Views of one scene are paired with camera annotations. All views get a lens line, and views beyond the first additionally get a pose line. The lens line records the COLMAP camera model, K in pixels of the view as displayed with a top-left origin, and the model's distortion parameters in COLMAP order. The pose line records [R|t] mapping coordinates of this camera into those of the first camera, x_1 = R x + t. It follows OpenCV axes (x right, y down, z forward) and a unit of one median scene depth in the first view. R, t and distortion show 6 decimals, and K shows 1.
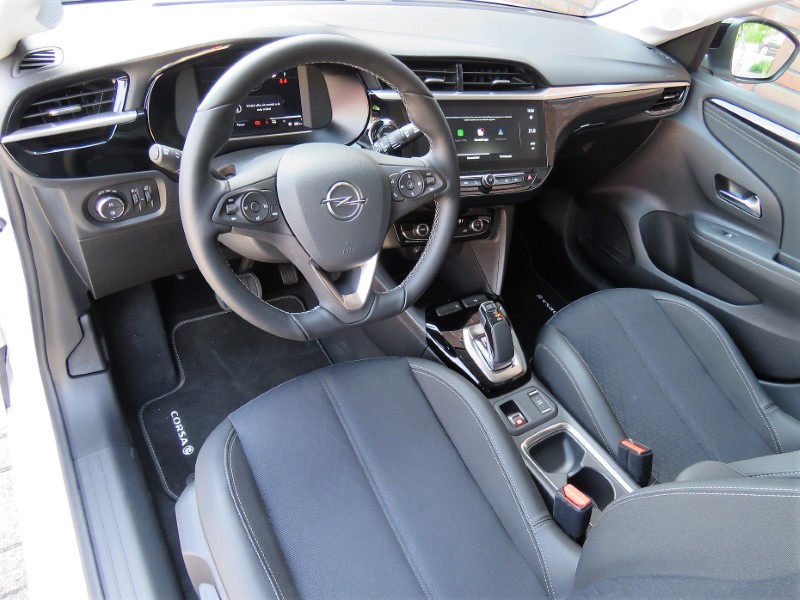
lens RADIAL K [[568.6, 0, 400.0], [0, 568.6, 300.0], [0, 0, 1]] dist [-0.006249, -0.001528]
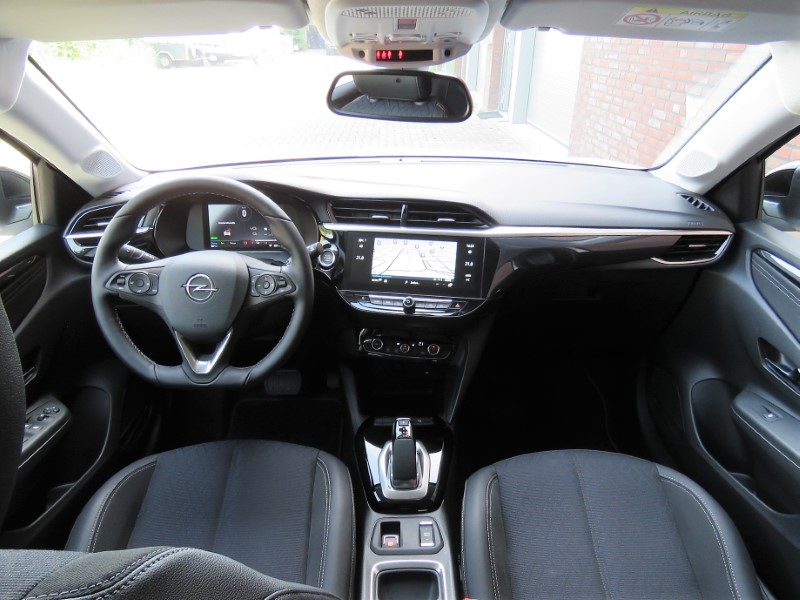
lens RADIAL K [[568.6, 0, 400.0], [0, 568.6, 300.0], [0, 0, 1]] dist [-0.006249, -0.001528]
pose [[0.835911, 0.084433, -0.542332, 0.707945], [-0.232544, 0.949511, -0.210601, 0.019763], [0.497168, 0.302159, 0.813341, 0.093638]]
